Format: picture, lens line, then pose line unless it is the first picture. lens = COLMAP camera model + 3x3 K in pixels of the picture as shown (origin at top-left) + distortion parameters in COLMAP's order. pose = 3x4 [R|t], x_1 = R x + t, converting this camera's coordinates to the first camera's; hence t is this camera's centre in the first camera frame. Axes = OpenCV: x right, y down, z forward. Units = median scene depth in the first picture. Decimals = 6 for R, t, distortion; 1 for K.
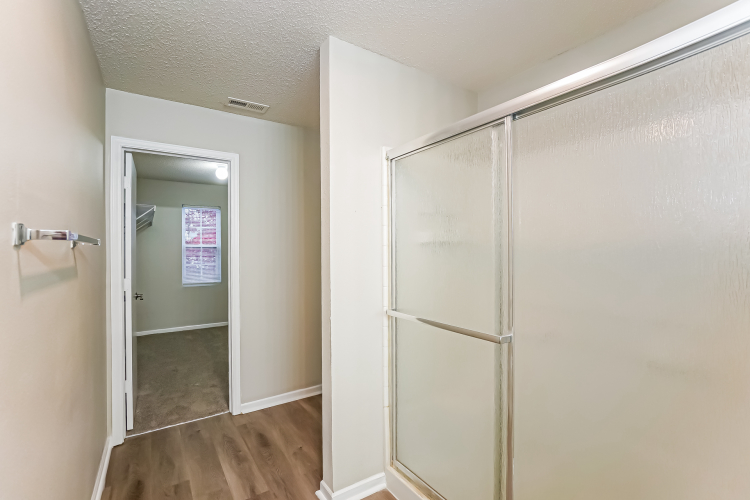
lens RADIAL K [[336.8, 0, 373.9], [0, 336.8, 248.9], [0, 0, 1]] dist [-0.041468, -0.000535]
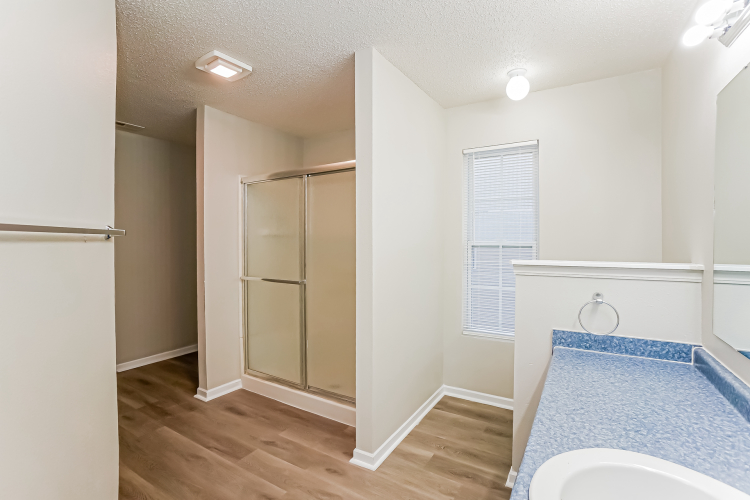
lens RADIAL K [[336.8, 0, 375.3], [0, 336.8, 244.6], [0, 0, 1]] dist [-0.041468, -0.000535]
pose [[0.908222, 0.000424, 0.418490, -0.049676], [-0.002600, 0.999986, 0.004631, 0.017775], [-0.418482, -0.005294, 0.908210, -0.734673]]
